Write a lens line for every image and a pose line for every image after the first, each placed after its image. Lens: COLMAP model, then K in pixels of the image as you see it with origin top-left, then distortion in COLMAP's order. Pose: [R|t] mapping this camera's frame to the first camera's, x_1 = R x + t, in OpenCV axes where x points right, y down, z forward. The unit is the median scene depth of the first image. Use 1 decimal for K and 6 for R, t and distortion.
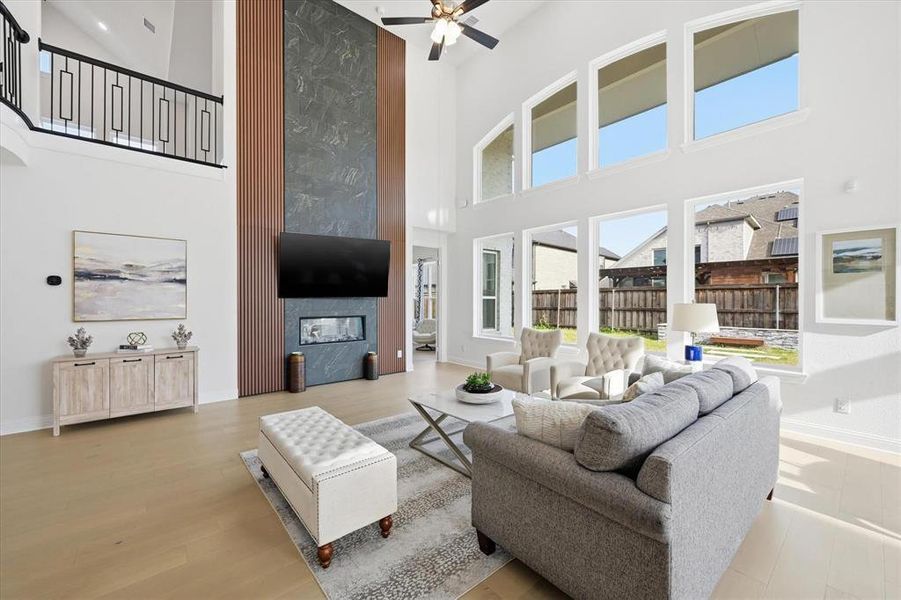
lens RADIAL K [[359.6, 0, 447.0], [0, 359.6, 301.9], [0, 0, 1]] dist [-0.006246, 0.000436]
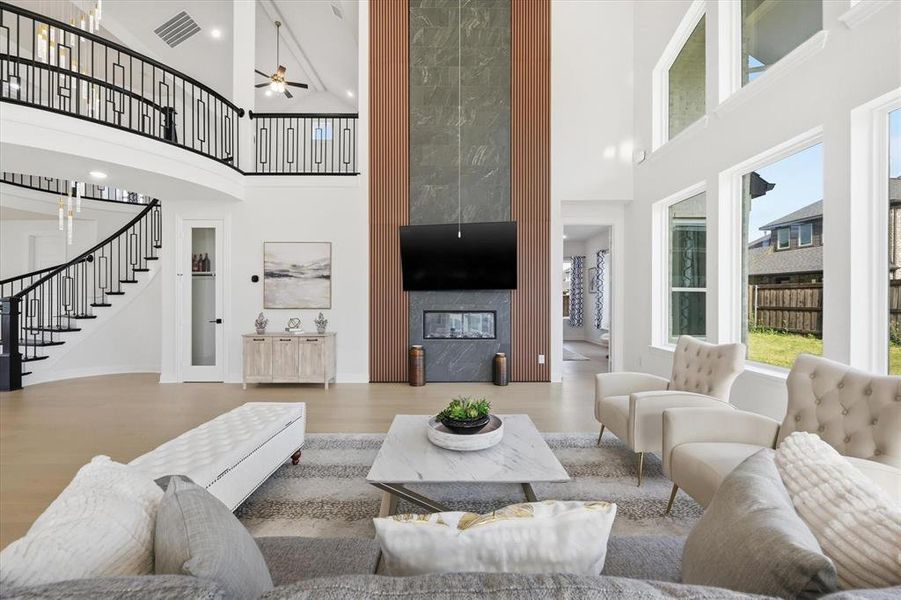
lens RADIAL K [[359.6, 0, 446.7], [0, 359.6, 299.1], [0, 0, 1]] dist [-0.006246, 0.000436]
pose [[0.765077, 0.002561, -0.643933, 0.292432], [-0.005990, 0.999977, -0.003140, 0.015304], [0.643910, 0.006260, 0.765075, 0.303127]]
